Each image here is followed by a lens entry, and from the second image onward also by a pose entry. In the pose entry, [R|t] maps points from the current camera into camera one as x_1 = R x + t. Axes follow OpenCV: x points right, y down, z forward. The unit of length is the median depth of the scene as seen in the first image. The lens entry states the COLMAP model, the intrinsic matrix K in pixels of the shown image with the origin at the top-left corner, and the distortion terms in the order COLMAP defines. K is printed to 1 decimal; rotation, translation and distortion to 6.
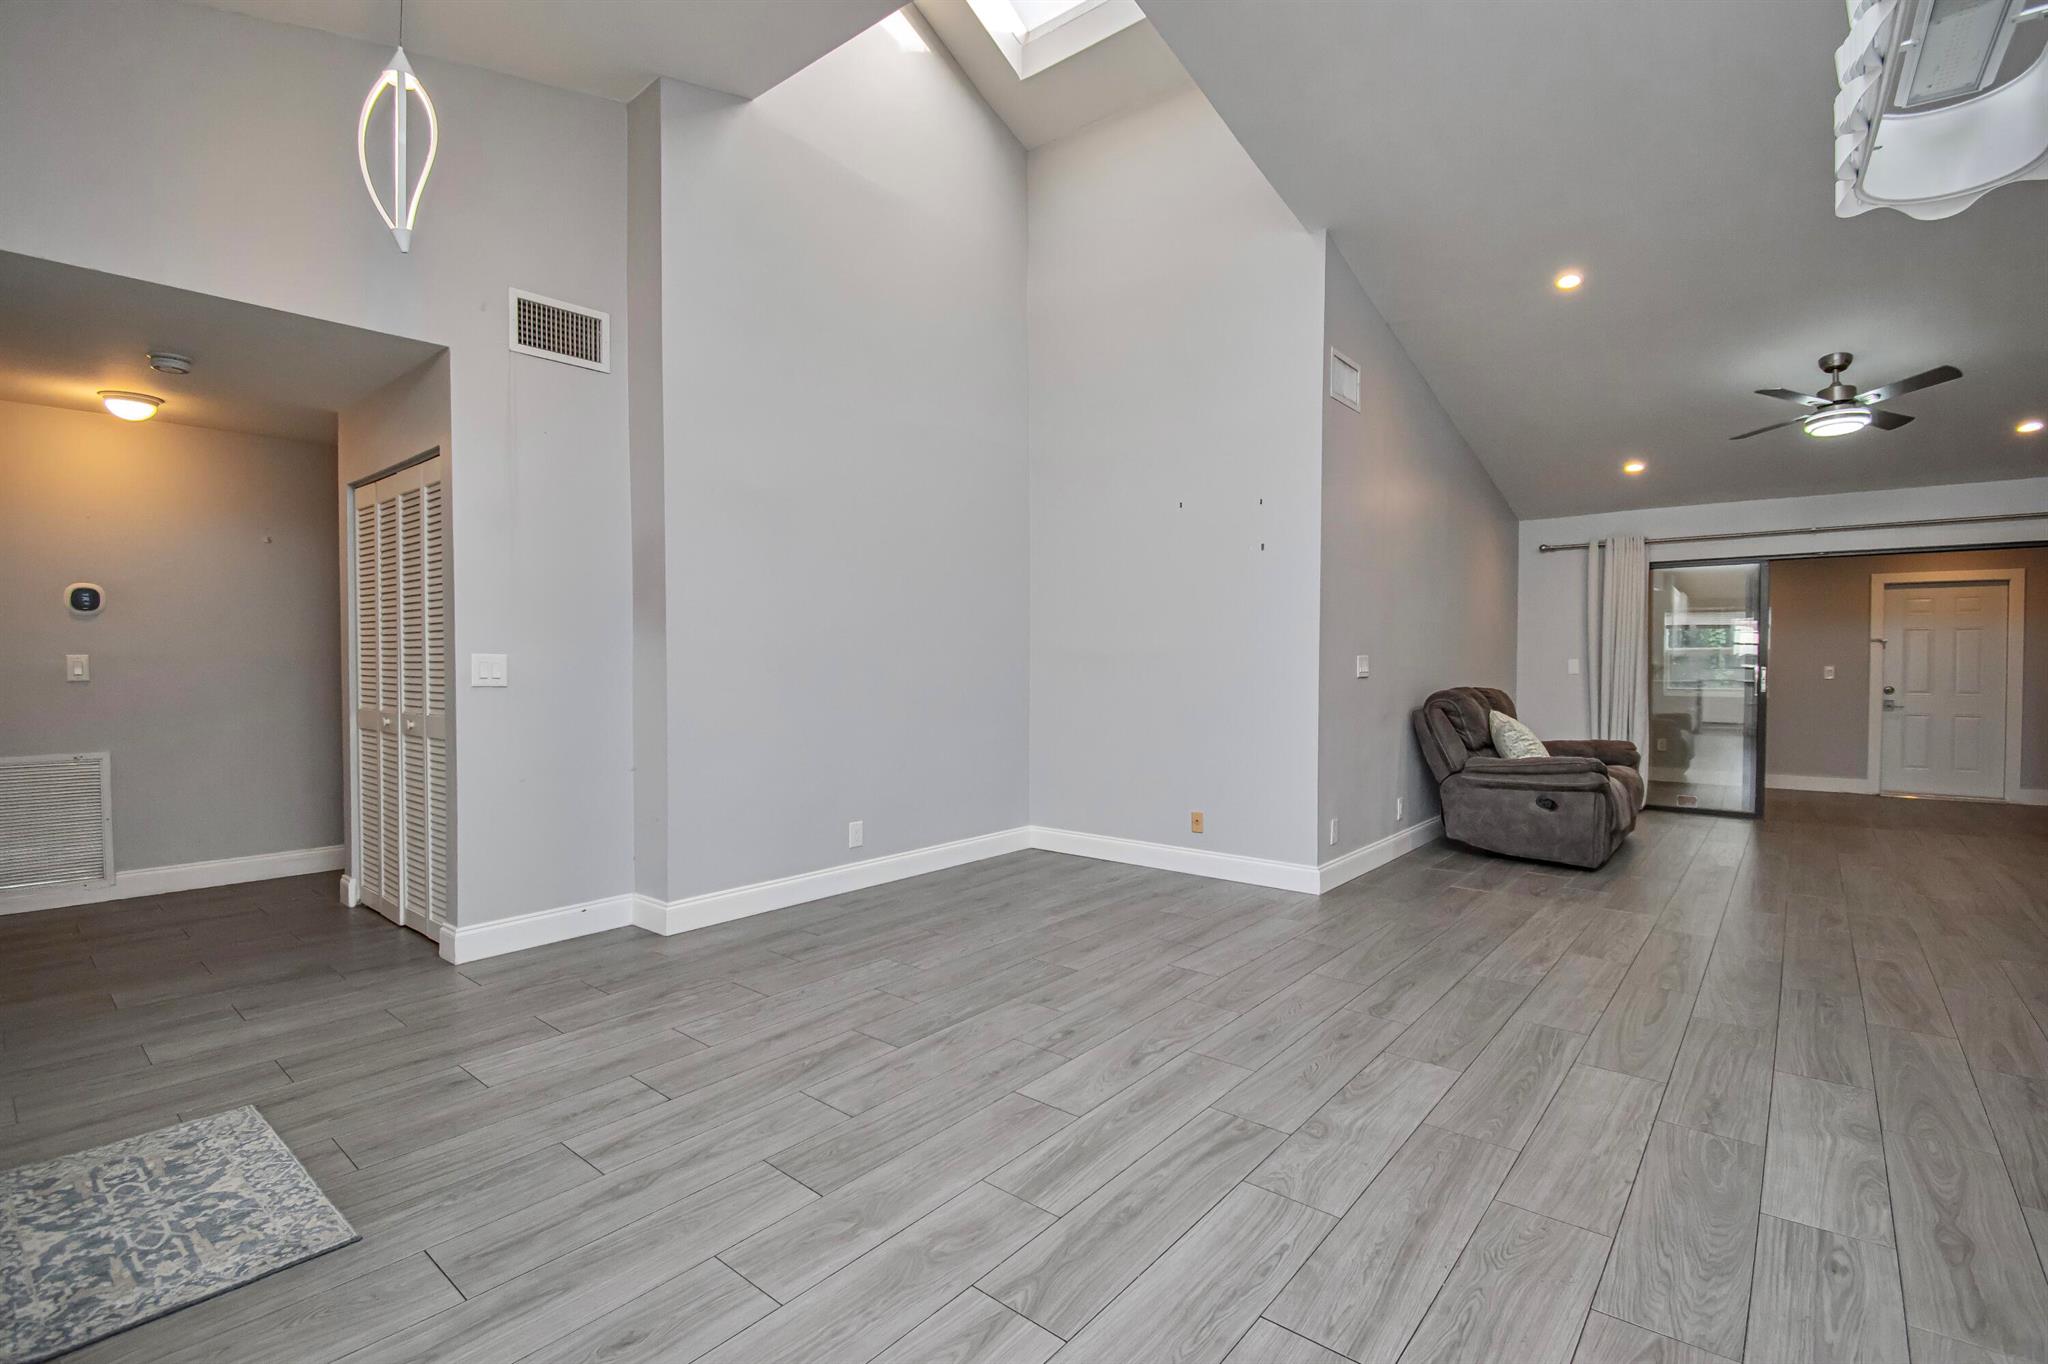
lens RADIAL K [[919.9, 0, 1020.4], [0, 919.9, 686.8], [0, 0, 1]] dist [-0.005653, -0.008591]
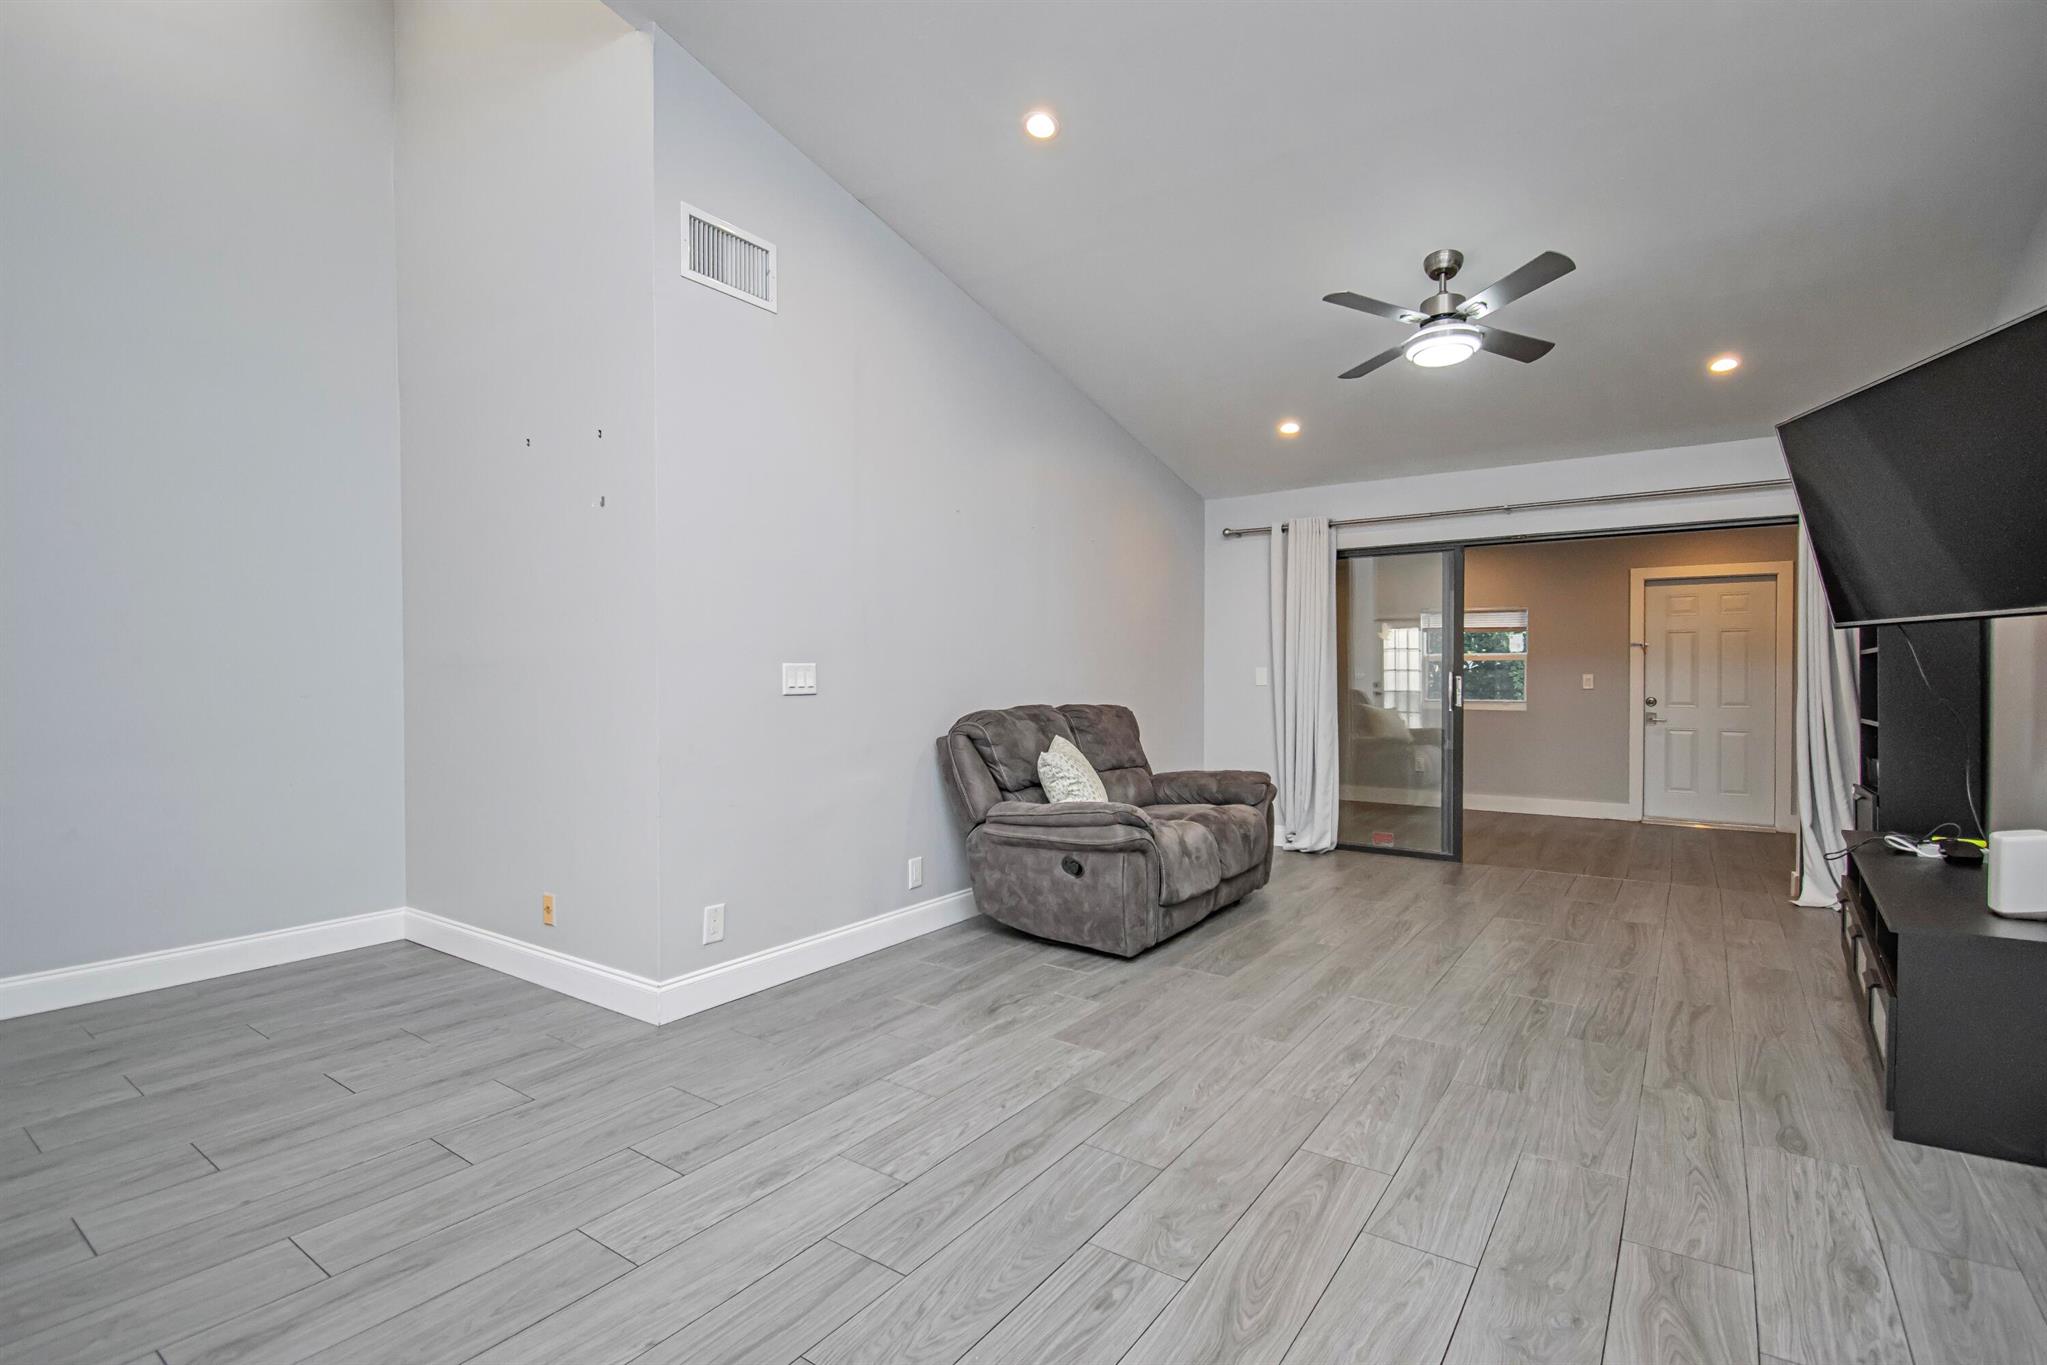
lens RADIAL K [[955.7, 0, 1040.4], [0, 955.7, 690.9], [0, 0, 1]] dist [-0.002073, -0.009698]
pose [[0.994159, -0.003992, 0.107855, 0.540937], [0.004523, 0.999979, -0.004681, -0.009513], [-0.107834, 0.005141, 0.994156, 0.294835]]
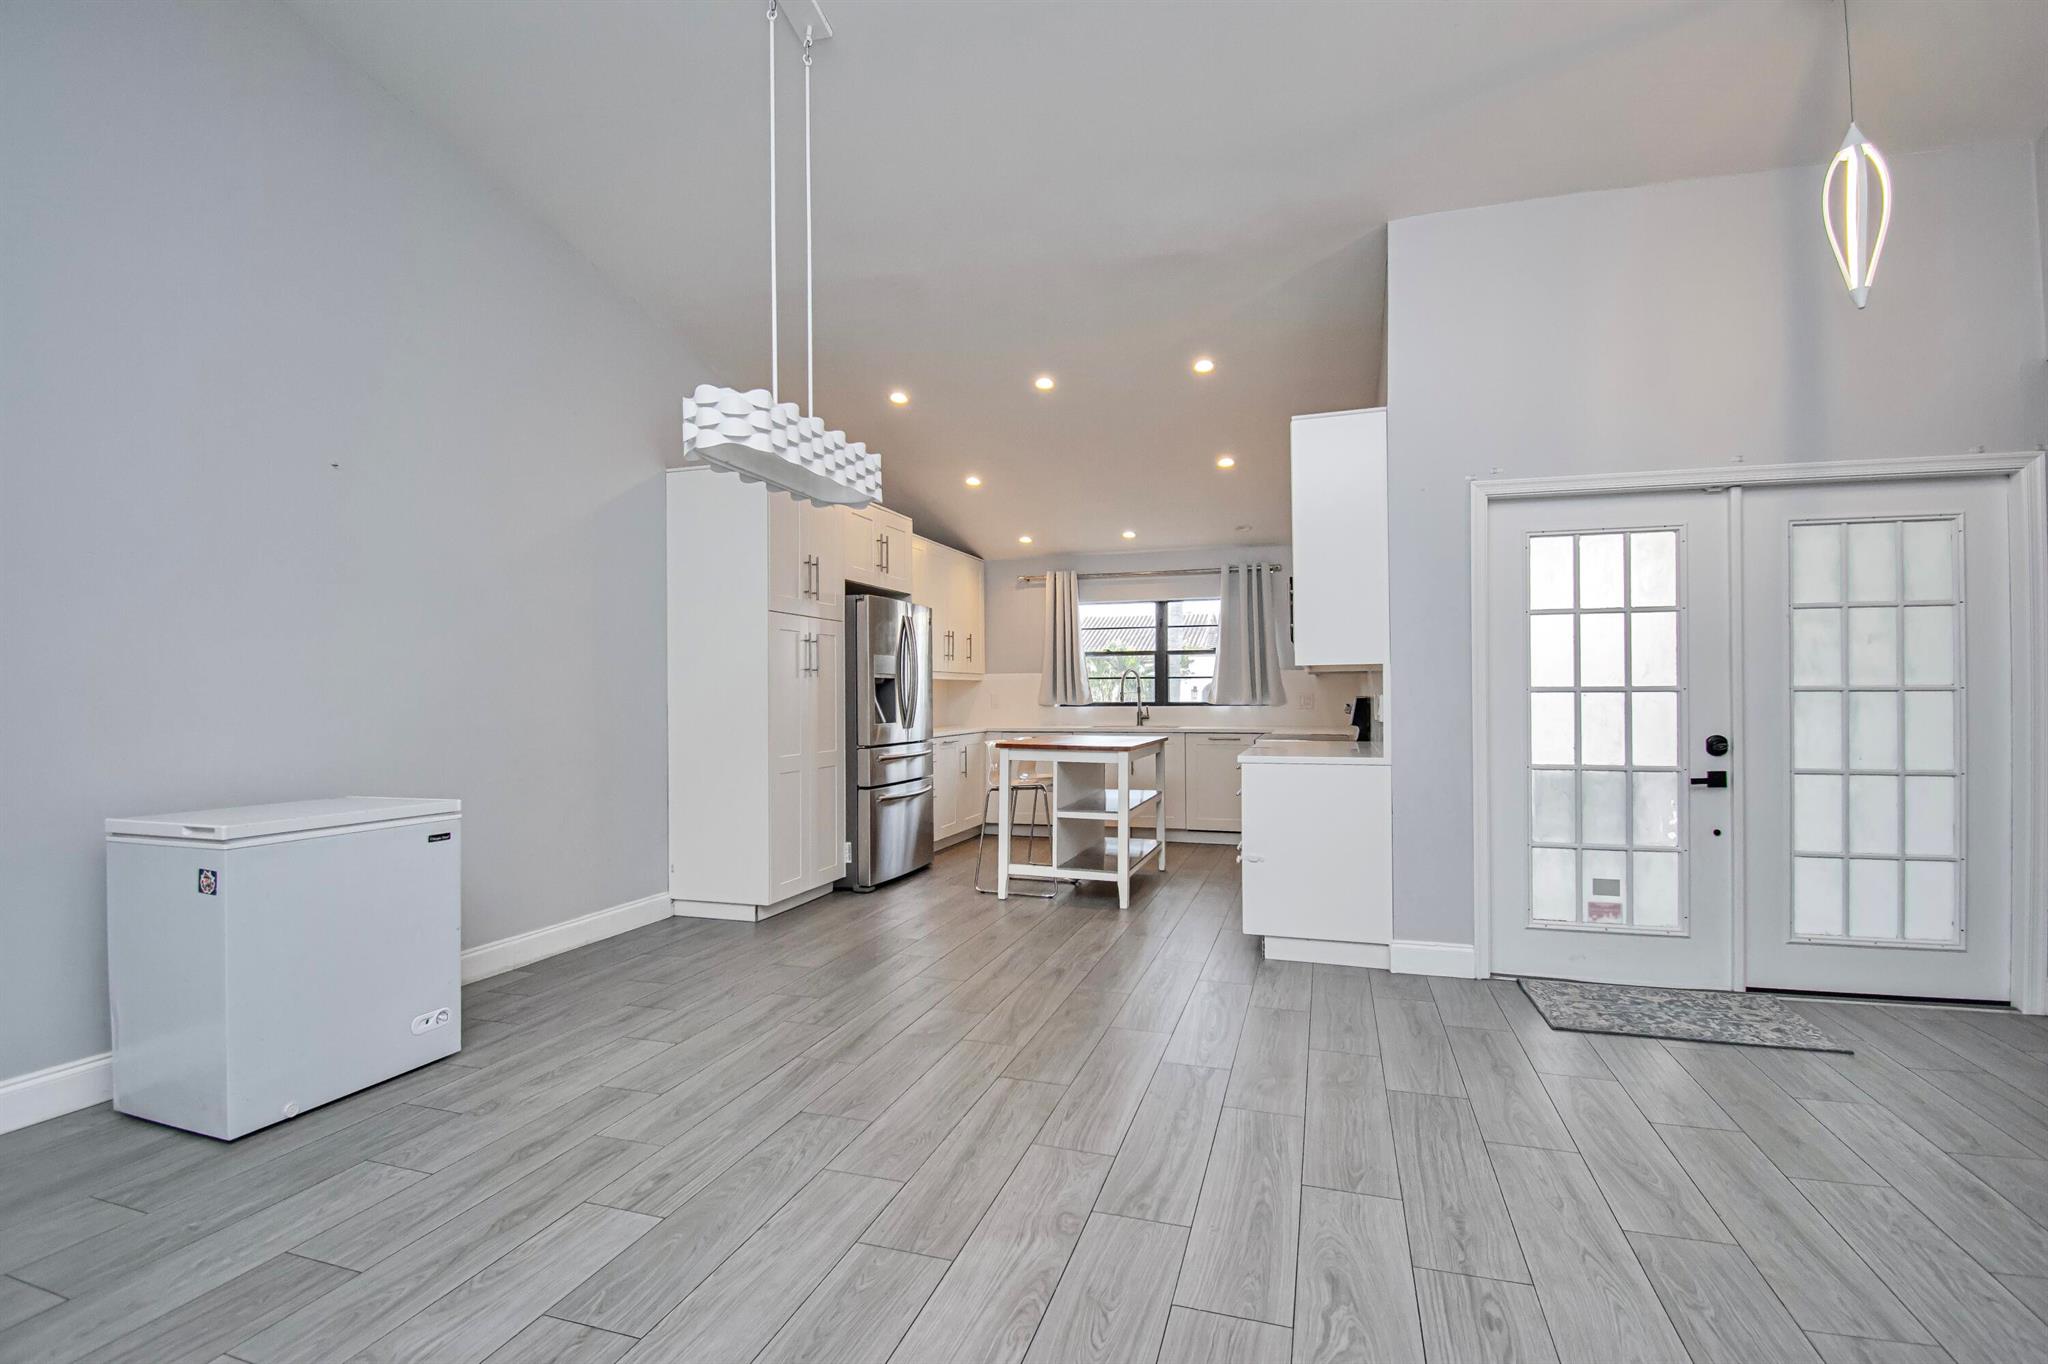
lens RADIAL K [[919.9, 0, 1031.8], [0, 919.9, 690.0], [0, 0, 1]] dist [-0.005653, -0.008591]
pose [[-0.922109, 0.003071, -0.386917, 0.352937], [-0.005413, 0.999768, 0.020837, -0.027135], [0.386892, 0.021308, -0.921879, 0.907849]]
